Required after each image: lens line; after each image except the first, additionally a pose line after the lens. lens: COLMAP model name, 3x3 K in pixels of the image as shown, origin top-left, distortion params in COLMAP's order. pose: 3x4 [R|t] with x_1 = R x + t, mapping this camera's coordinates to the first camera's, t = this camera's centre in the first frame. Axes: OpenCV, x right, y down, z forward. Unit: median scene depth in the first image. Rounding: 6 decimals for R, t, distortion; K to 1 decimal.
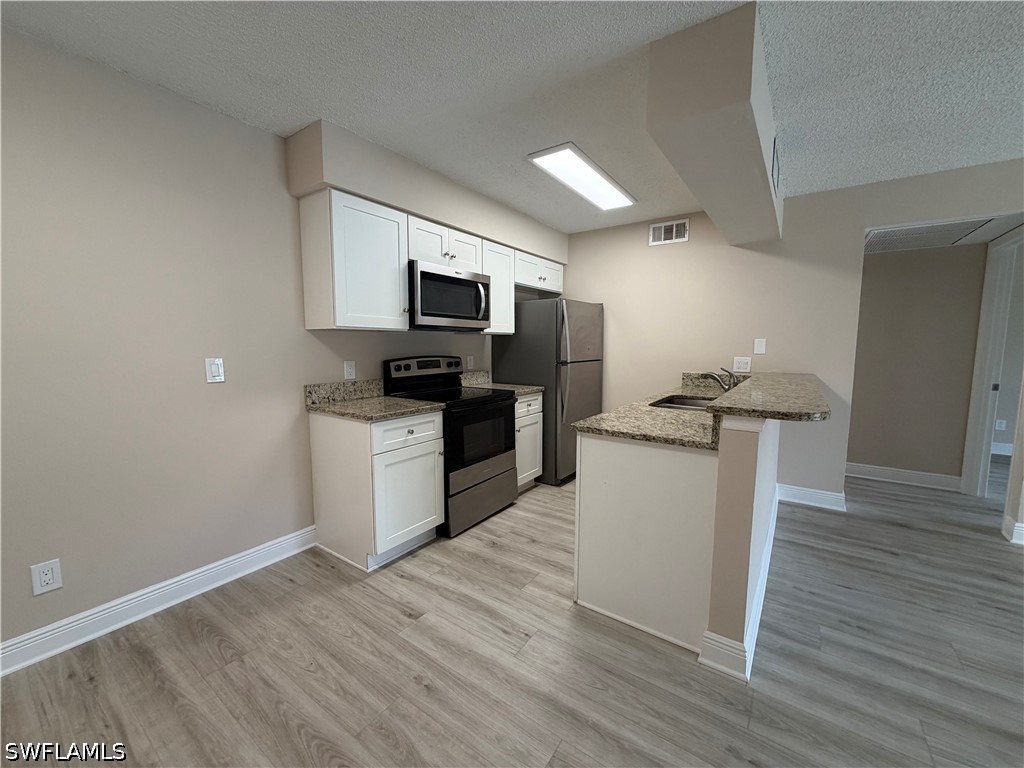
lens RADIAL K [[407.5, 0, 510.1], [0, 407.5, 385.3], [0, 0, 1]] dist [0.000025, 0.000002]
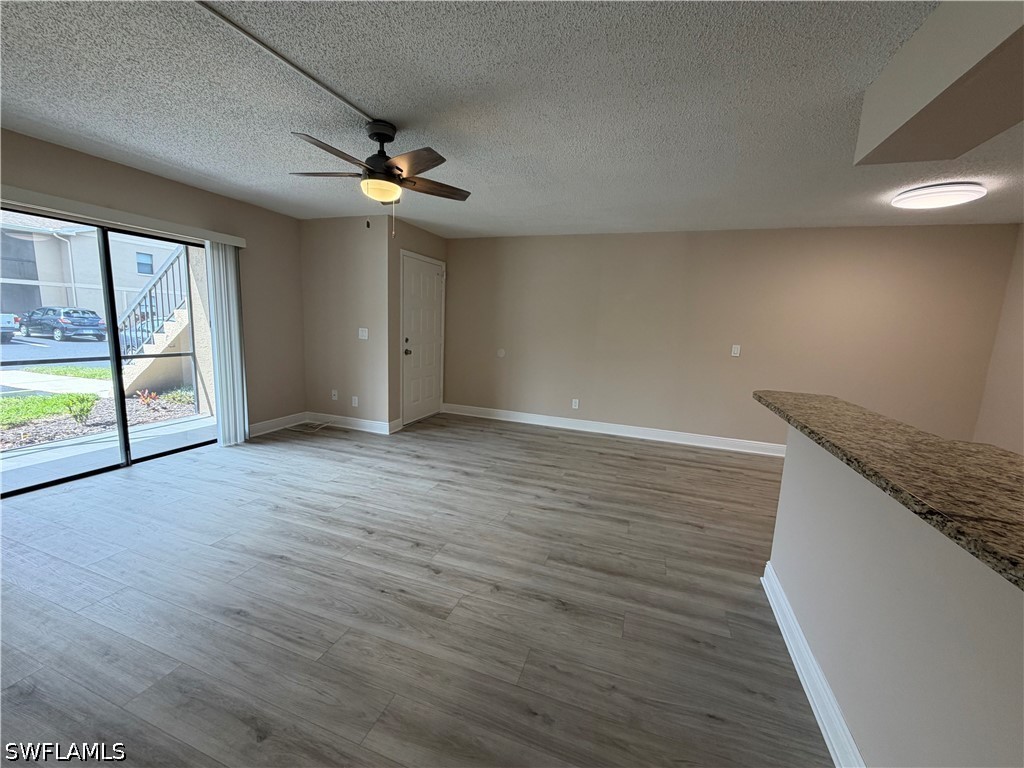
lens RADIAL K [[407.5, 0, 510.1], [0, 407.5, 385.3], [0, 0, 1]] dist [0.000025, 0.000002]
pose [[-0.960445, -0.003629, -0.278445, 1.045706], [-0.075665, 0.965696, 0.248408, -0.132223], [0.267991, 0.259651, -0.927773, 1.089755]]
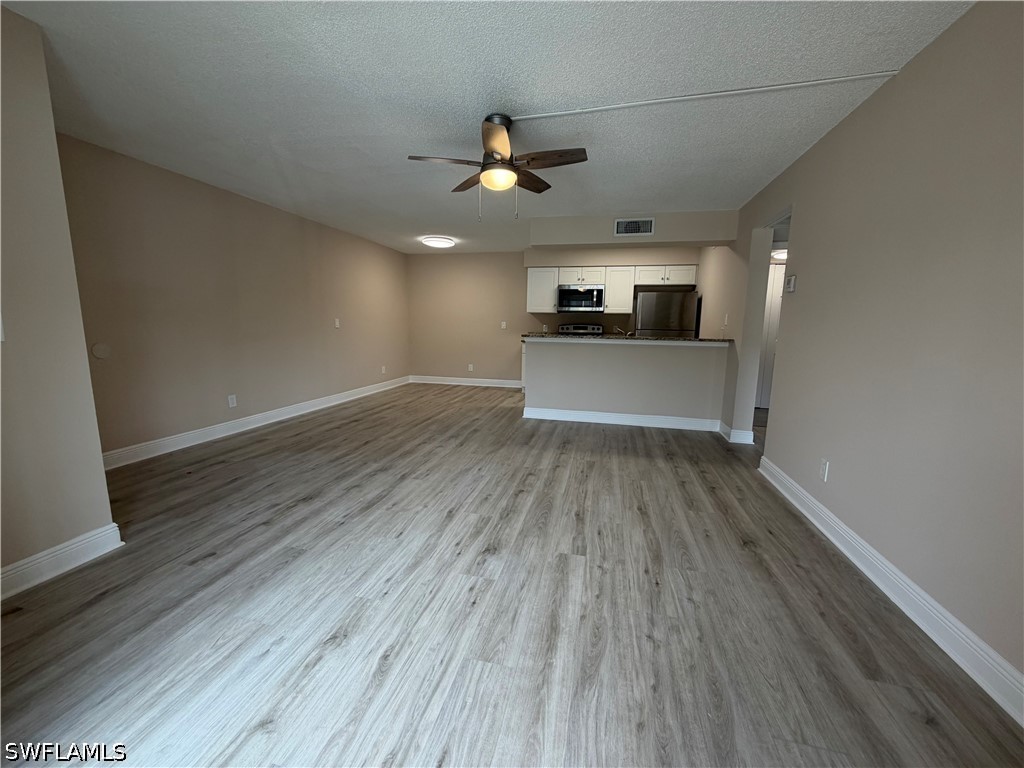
lens RADIAL K [[407.5, 0, 510.1], [0, 407.5, 385.3], [0, 0, 1]] dist [0.000025, 0.000002]
pose [[0.376041, 0.144120, -0.915327, 2.012032], [-0.109621, 0.987812, 0.110498, 0.063060], [0.920096, 0.058787, 0.387256, -0.228812]]
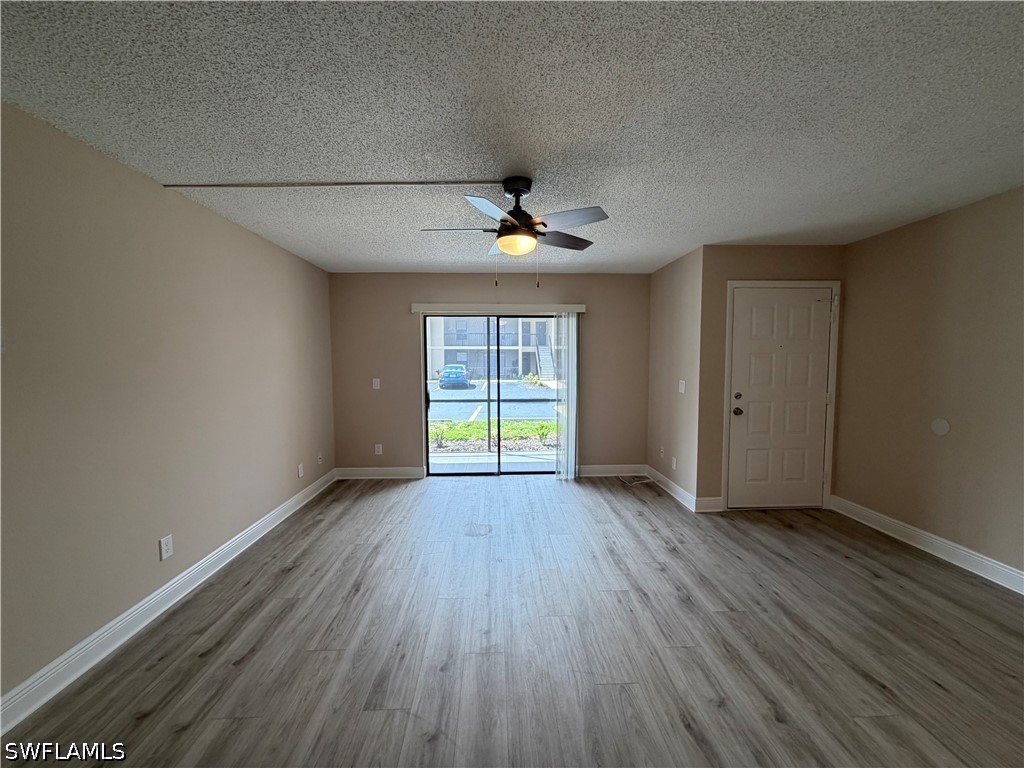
lens RADIAL K [[407.5, 0, 510.1], [0, 407.5, 385.3], [0, 0, 1]] dist [0.000025, 0.000002]
pose [[-0.612155, -0.052490, 0.788994, 0.377414], [0.082632, 0.988085, 0.129847, -0.118308], [-0.786409, 0.144683, -0.600523, 0.660153]]
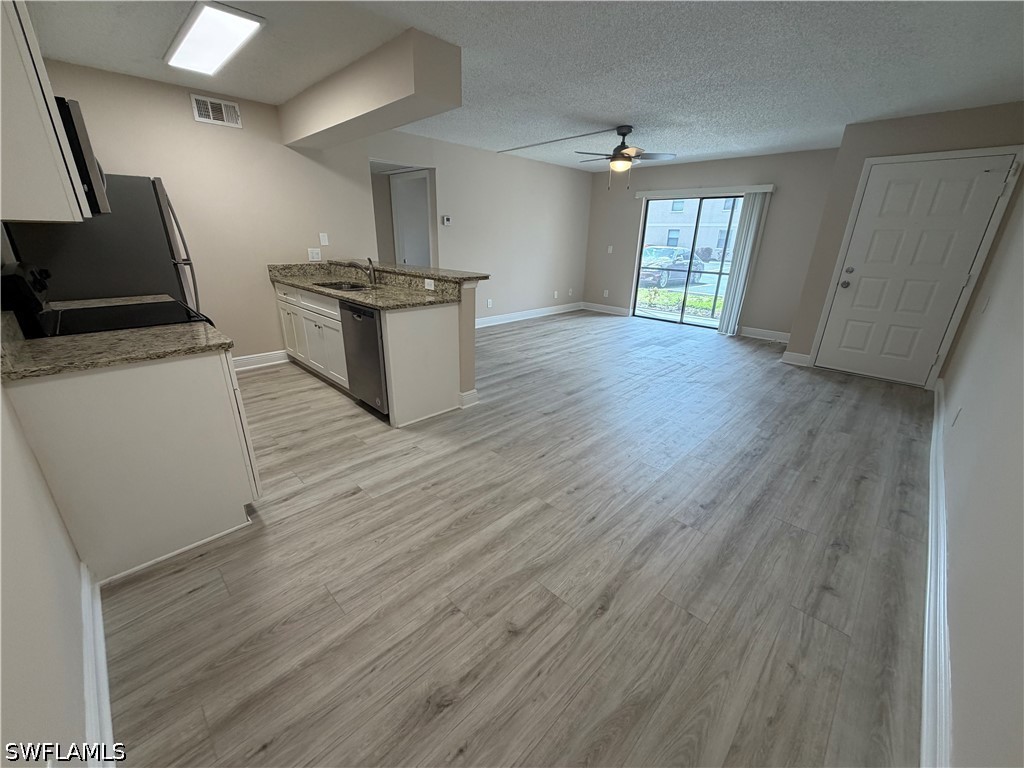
lens RADIAL K [[407.5, 0, 510.1], [0, 407.5, 385.3], [0, 0, 1]] dist [0.000025, 0.000002]
pose [[0.162830, -0.341645, 0.925616, -0.800837], [0.081622, 0.939585, 0.332442, -0.052265], [-0.983272, 0.021419, 0.180879, 0.241823]]
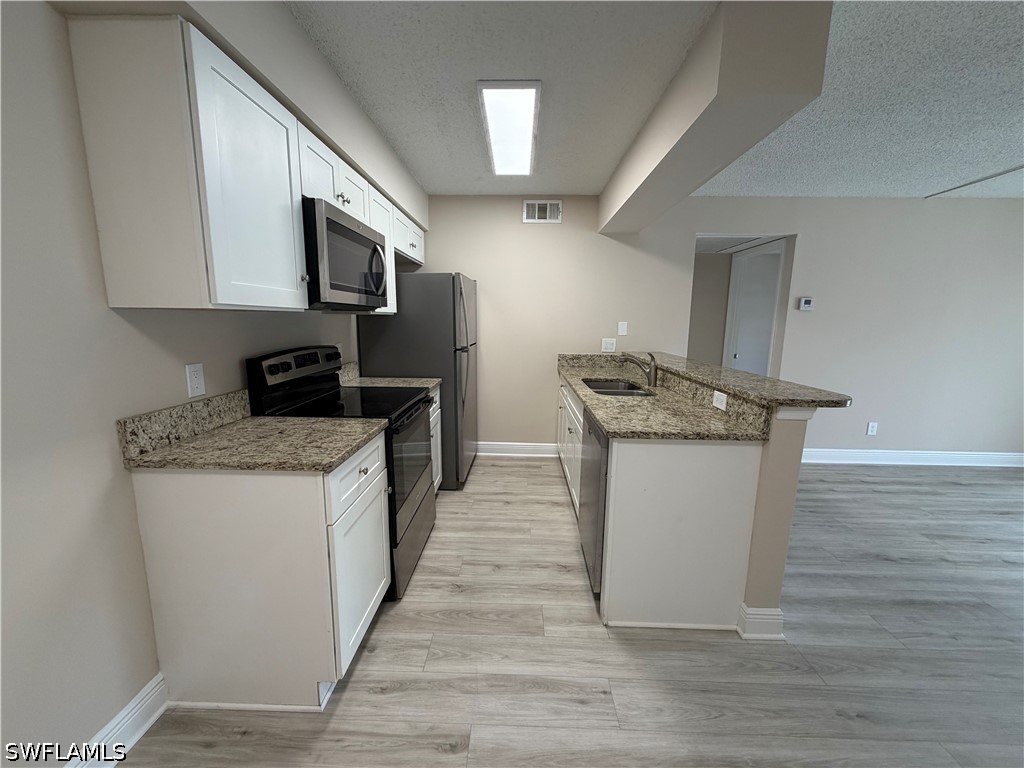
lens RADIAL K [[407.5, 0, 510.1], [0, 407.5, 385.3], [0, 0, 1]] dist [0.000025, 0.000002]
pose [[0.829800, -0.083315, 0.551806, -0.341488], [0.047983, 0.995783, 0.078193, -0.053045], [-0.555994, -0.038407, 0.830299, 0.291072]]
